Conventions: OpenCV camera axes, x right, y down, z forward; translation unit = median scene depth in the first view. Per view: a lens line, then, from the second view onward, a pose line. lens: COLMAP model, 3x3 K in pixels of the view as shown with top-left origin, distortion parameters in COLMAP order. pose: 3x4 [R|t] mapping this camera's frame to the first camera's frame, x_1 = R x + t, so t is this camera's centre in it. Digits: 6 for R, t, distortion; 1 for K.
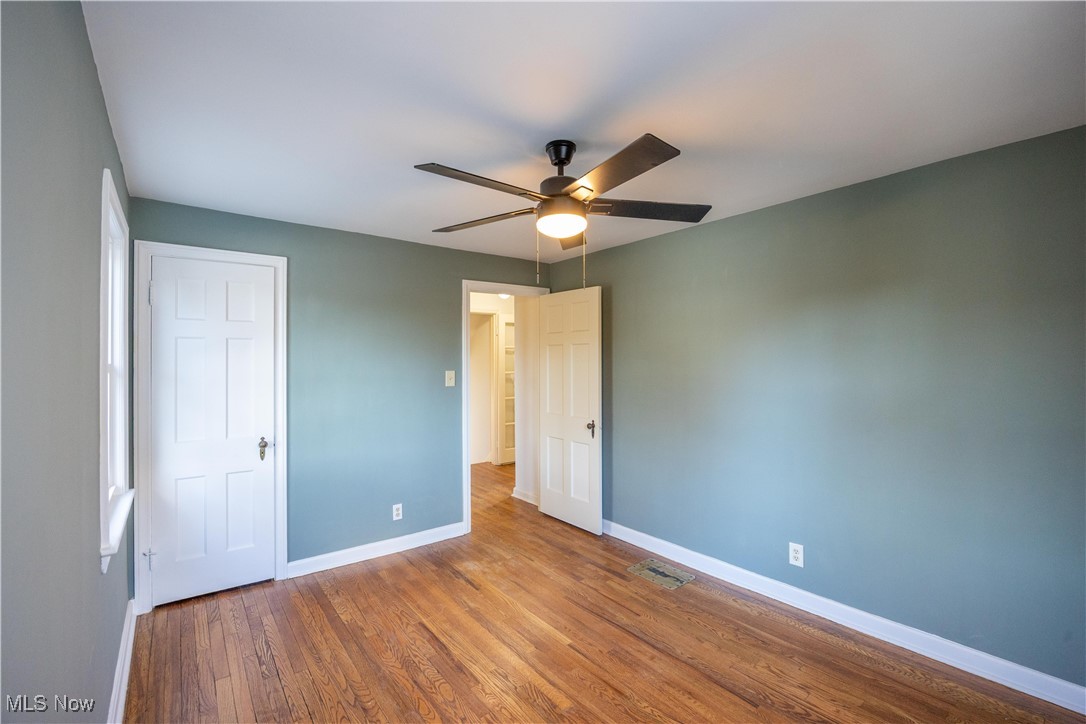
lens RADIAL K [[468.4, 0, 543.4], [0, 468.4, 359.0], [0, 0, 1]] dist [-0.008739, -0.000340]
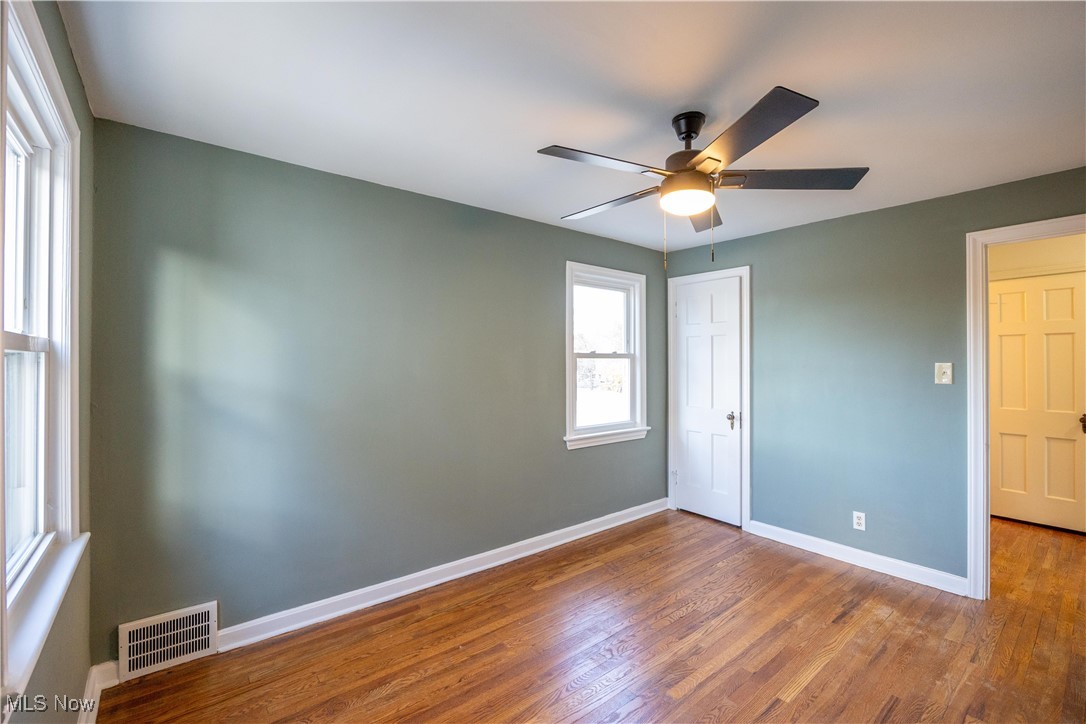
lens RADIAL K [[468.4, 0, 546.9], [0, 468.4, 359.3], [0, 0, 1]] dist [-0.008739, -0.000340]
pose [[0.016578, -0.004255, -0.999854, 0.670577], [0.001654, 0.999990, -0.004228, 0.028623], [0.999861, -0.001583, 0.016584, 0.471493]]
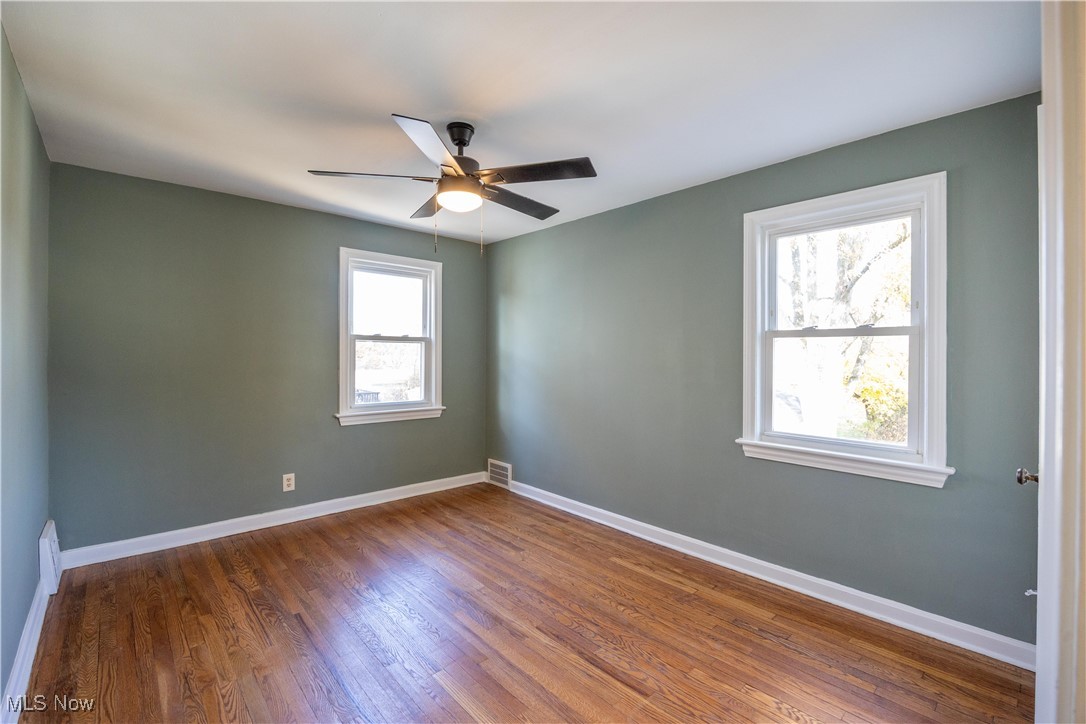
lens RADIAL K [[468.4, 0, 542.1], [0, 468.4, 355.9], [0, 0, 1]] dist [-0.008739, -0.000340]
pose [[-0.997700, -0.001004, -0.067775, -0.054540], [-0.000983, 0.999999, -0.000347, 0.056314], [0.067776, -0.000280, -0.997701, 1.443191]]
